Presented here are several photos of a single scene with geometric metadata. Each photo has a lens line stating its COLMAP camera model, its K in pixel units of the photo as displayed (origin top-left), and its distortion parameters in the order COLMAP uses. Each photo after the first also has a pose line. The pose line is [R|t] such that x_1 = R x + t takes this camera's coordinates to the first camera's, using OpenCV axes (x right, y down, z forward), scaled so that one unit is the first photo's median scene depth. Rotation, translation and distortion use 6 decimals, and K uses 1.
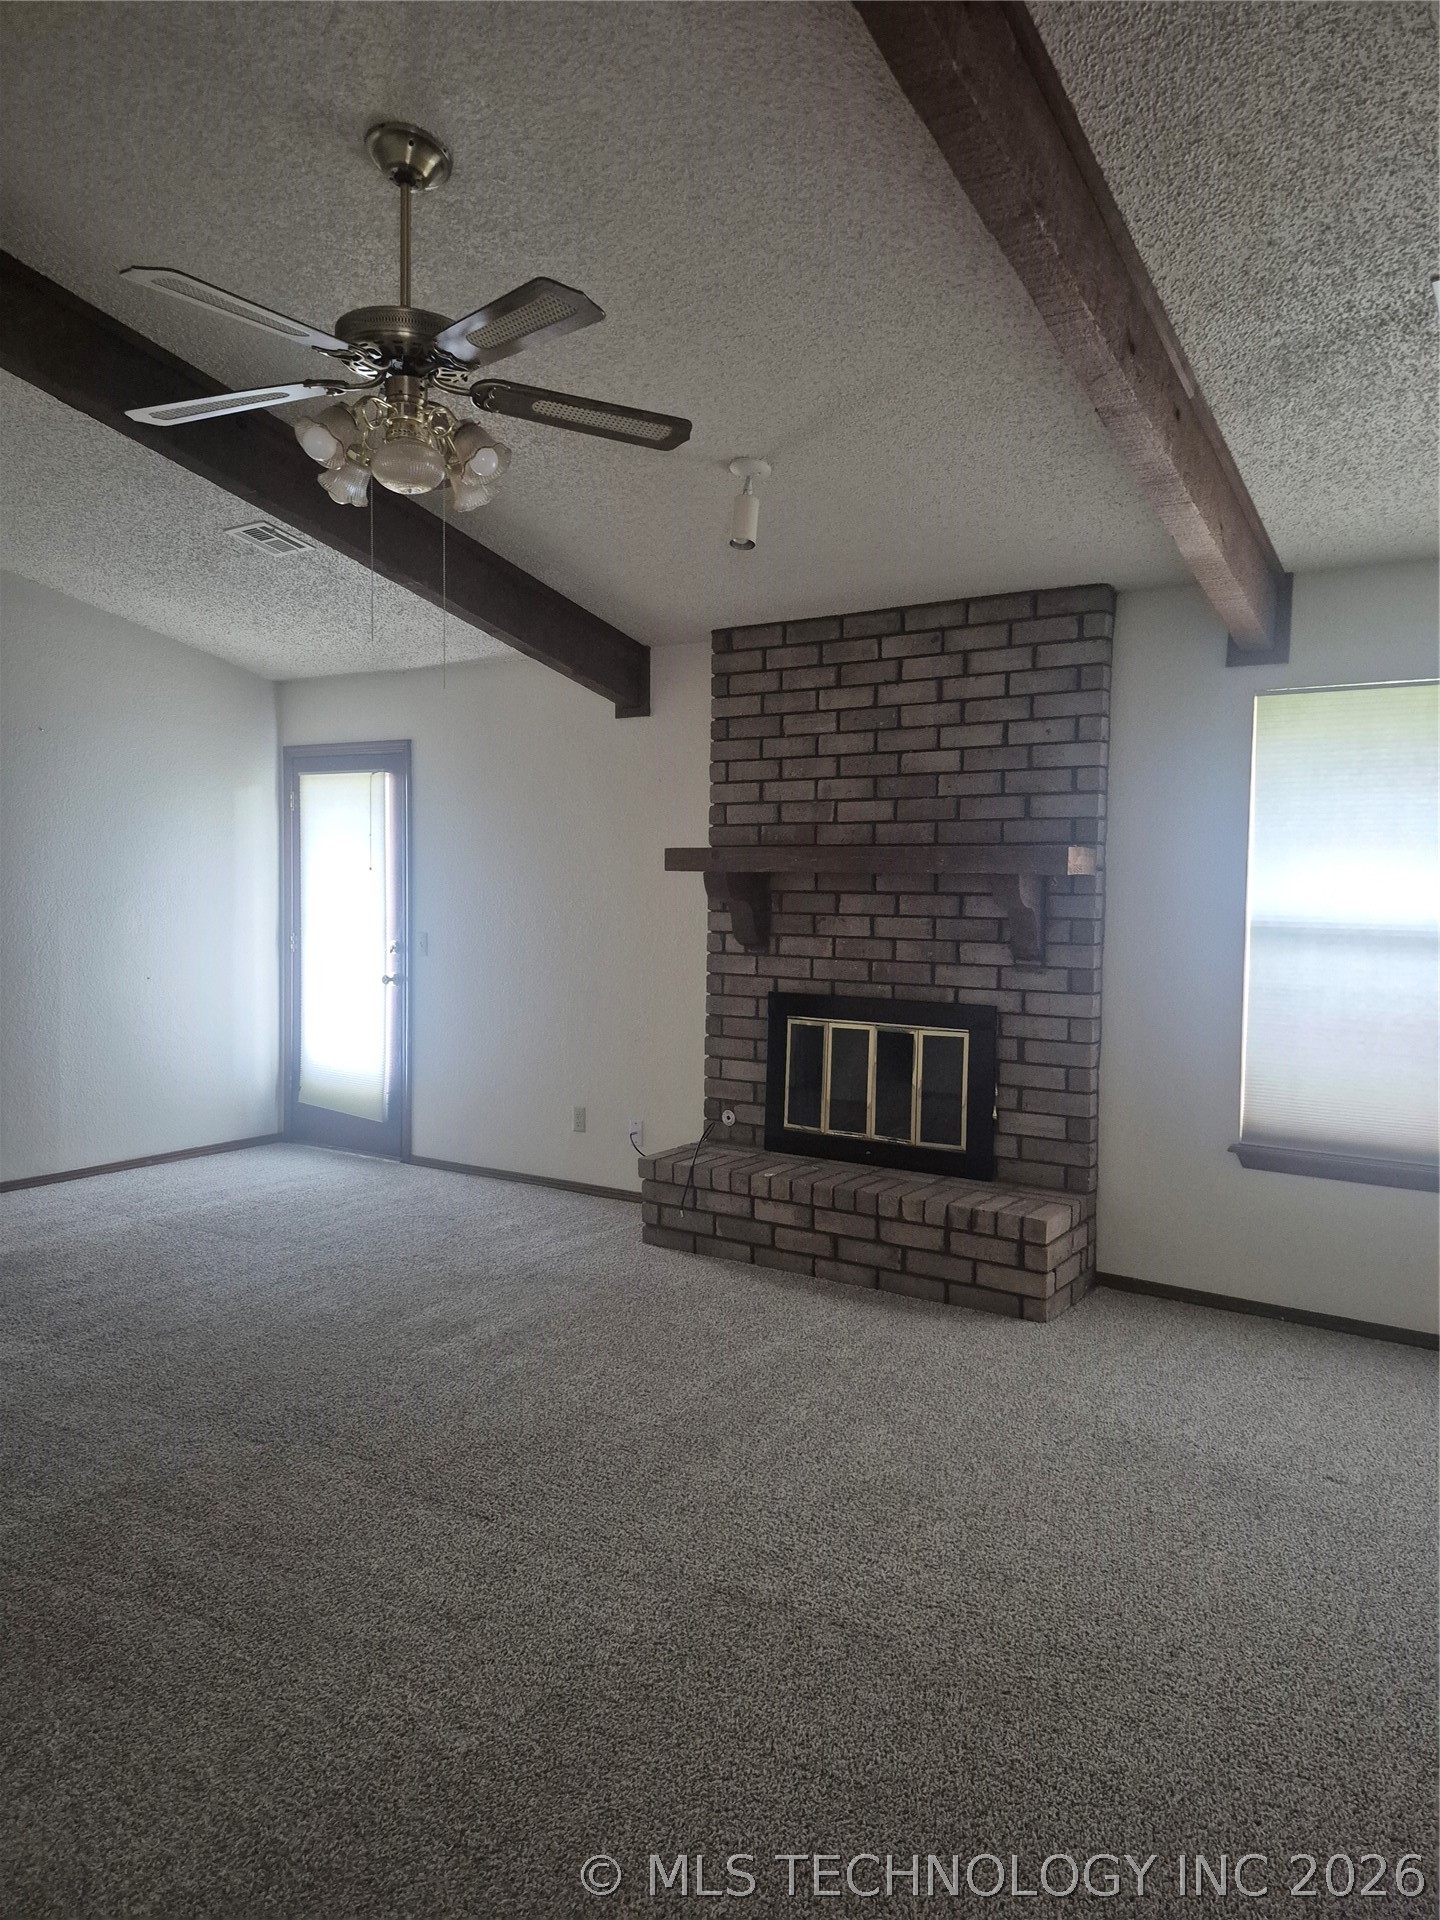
lens RADIAL K [[1322.0, 0, 725.9], [0, 1322.0, 950.4], [0, 0, 1]] dist [0.036869, -0.004128]
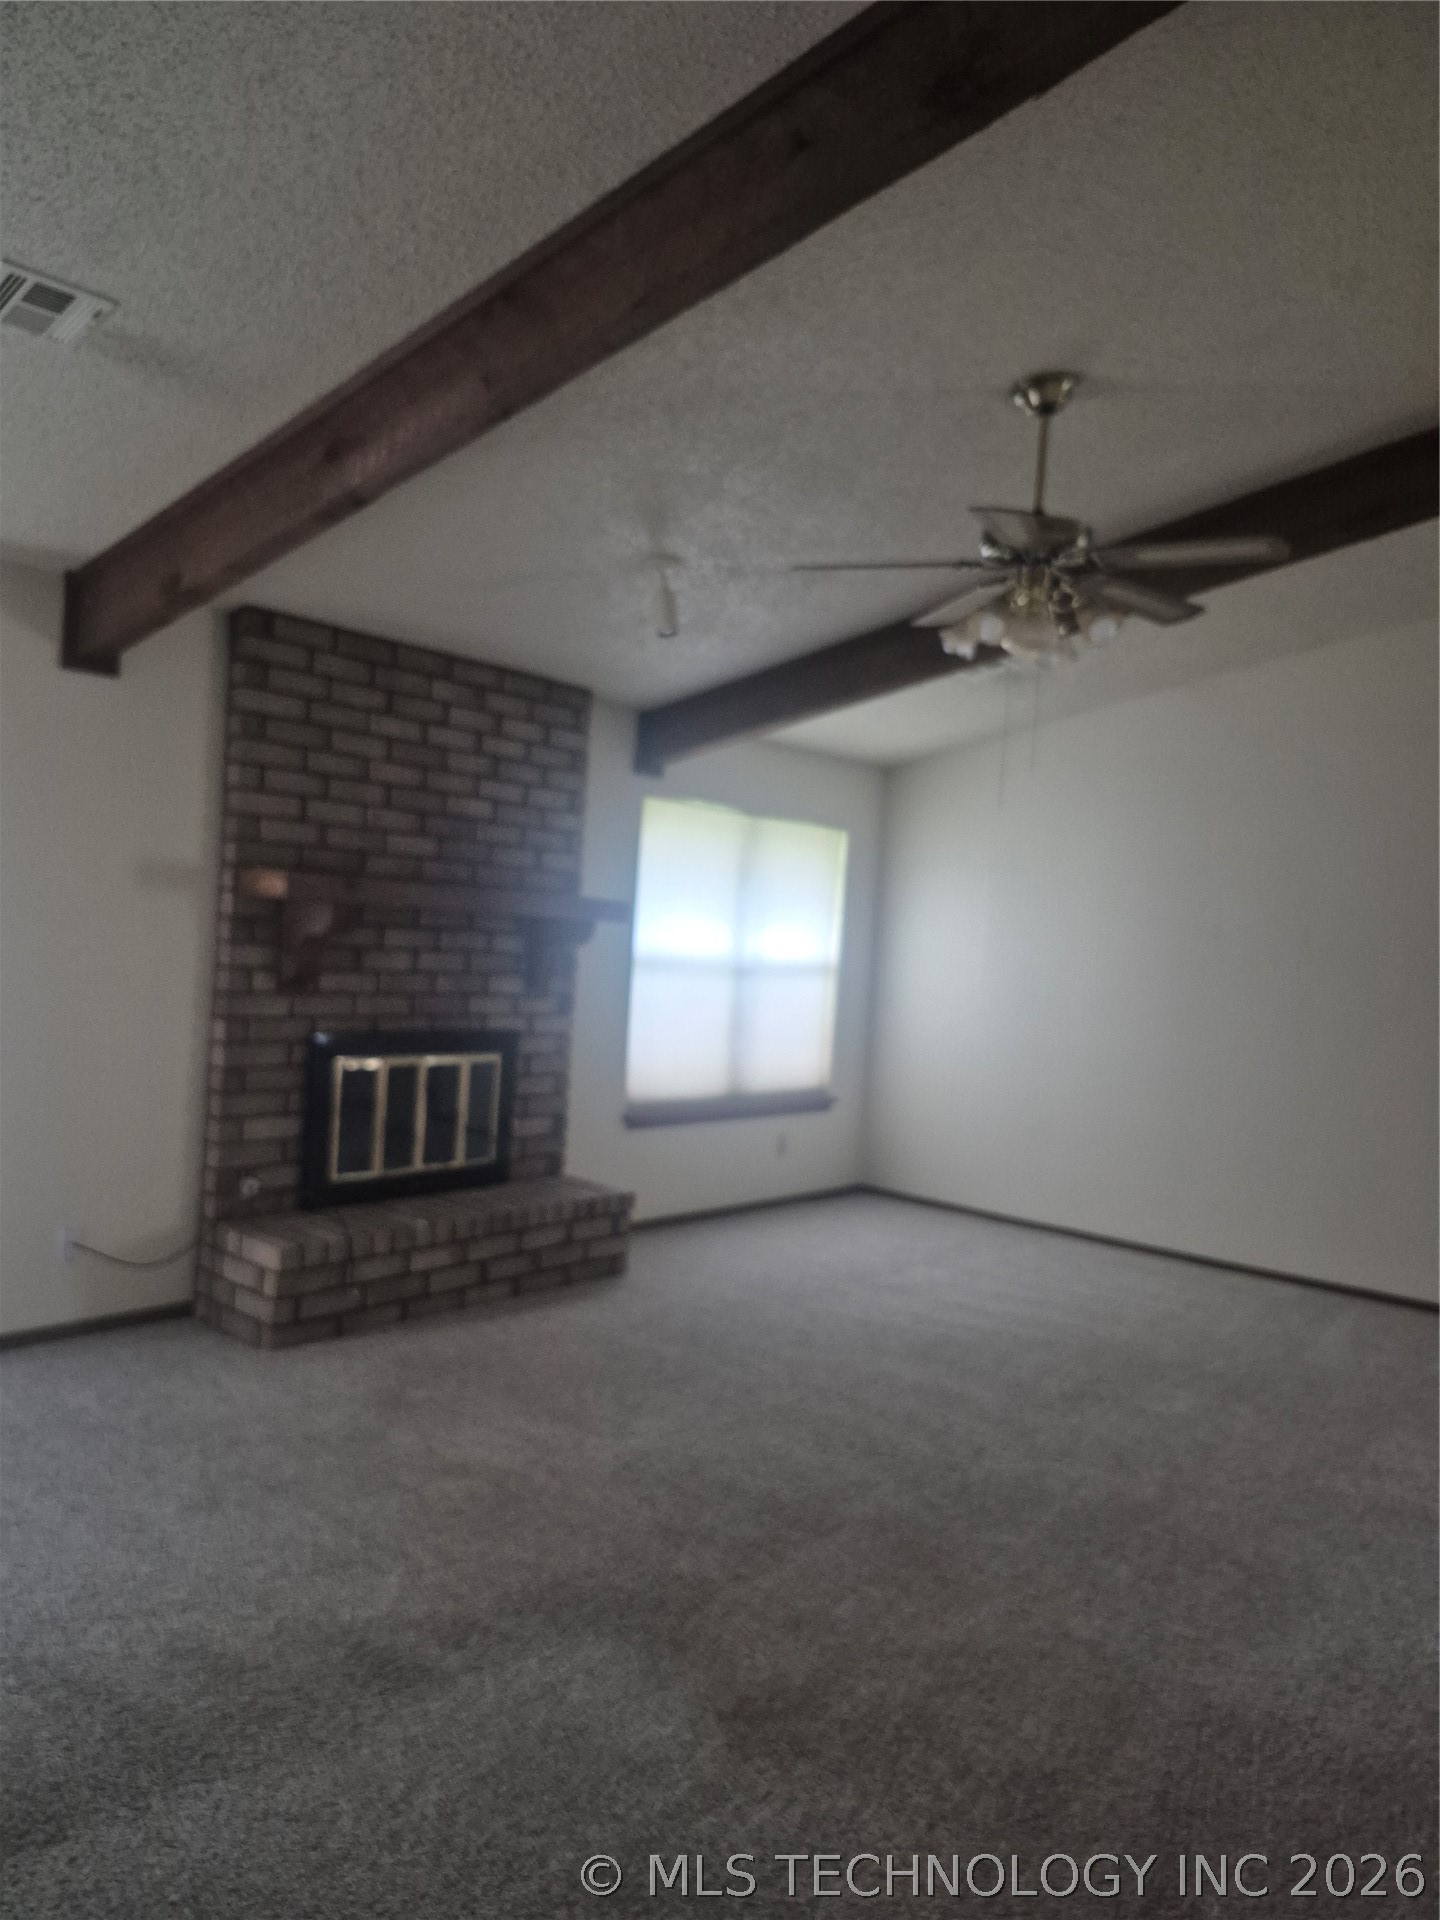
lens RADIAL K [[1317.3, 0, 720.0], [0, 1317.3, 960.0], [0, 0, 1]] dist [0.039647, 0.001908]
pose [[0.114051, -0.024251, 0.993179, -0.874719], [-0.011137, 0.999608, 0.025687, -0.047754], [-0.993413, -0.013991, 0.113736, 0.665125]]
